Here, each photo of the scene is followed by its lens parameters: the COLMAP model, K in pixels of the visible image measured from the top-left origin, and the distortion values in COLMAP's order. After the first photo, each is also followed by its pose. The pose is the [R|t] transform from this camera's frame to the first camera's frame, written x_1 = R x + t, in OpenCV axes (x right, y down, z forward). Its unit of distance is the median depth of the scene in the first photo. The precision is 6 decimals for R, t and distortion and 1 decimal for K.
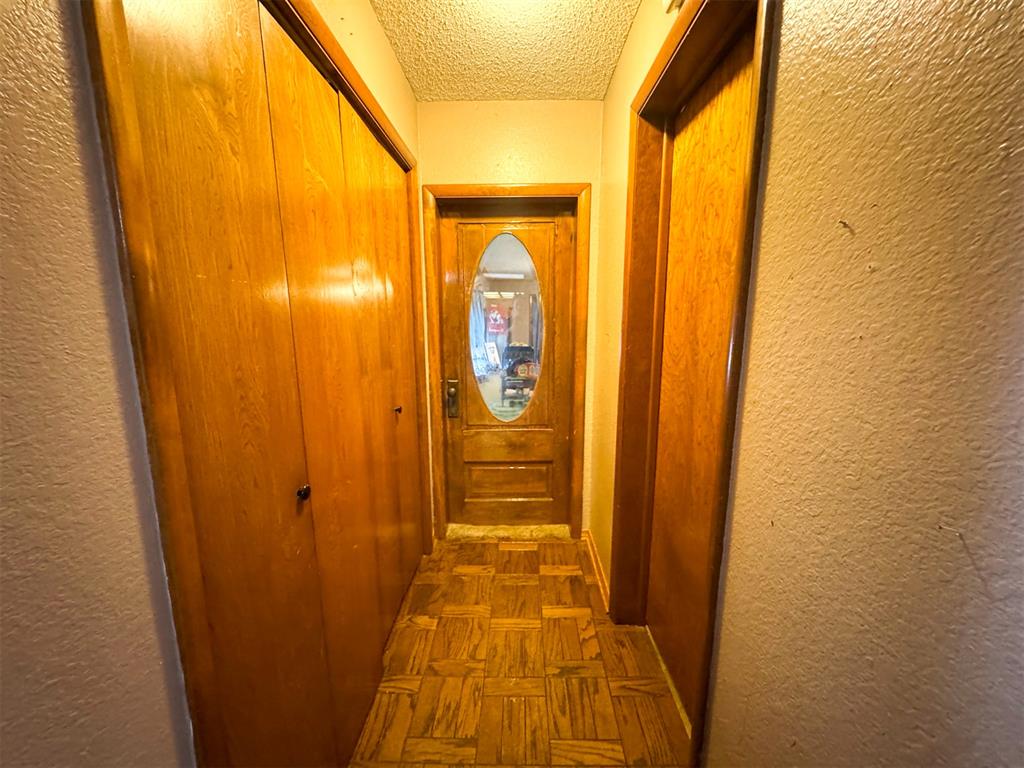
lens RADIAL K [[416.3, 0, 513.1], [0, 416.3, 385.0], [0, 0, 1]] dist [-0.003265, 0.000350]
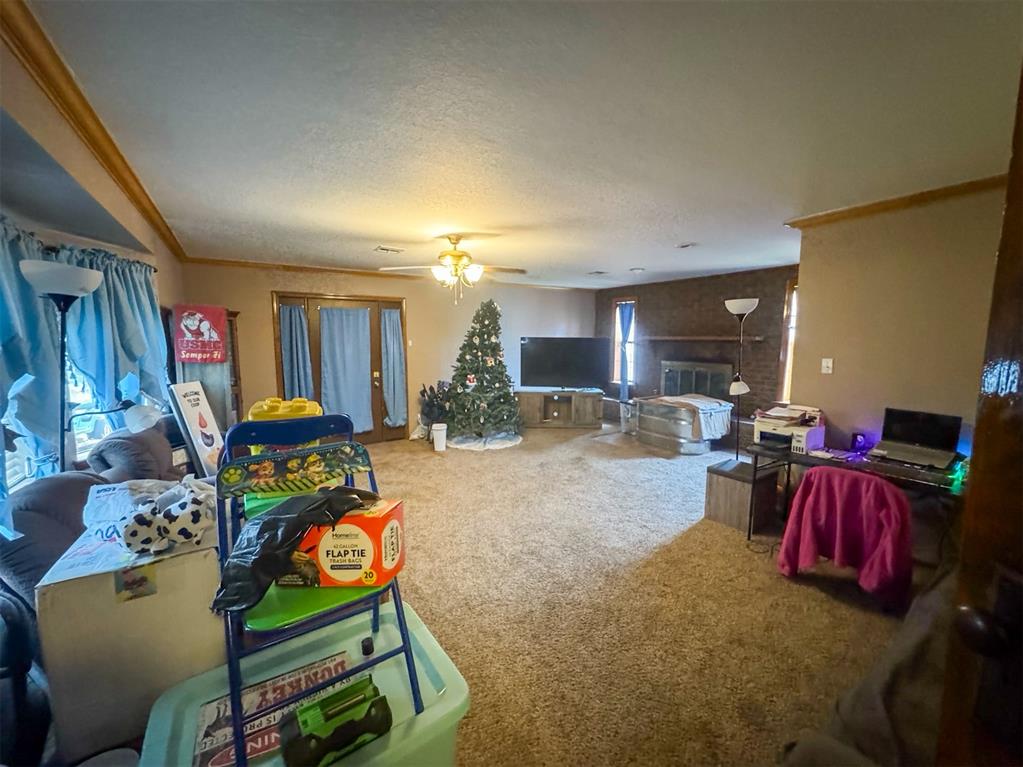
lens RADIAL K [[415.9, 0, 514.7], [0, 415.9, 382.3], [0, 0, 1]] dist [-0.003265, 0.000350]
pose [[0.827431, -0.063968, 0.557912, -0.011386], [0.095538, 0.995043, -0.027602, -0.055855], [-0.553381, 0.076140, 0.829441, 0.427235]]
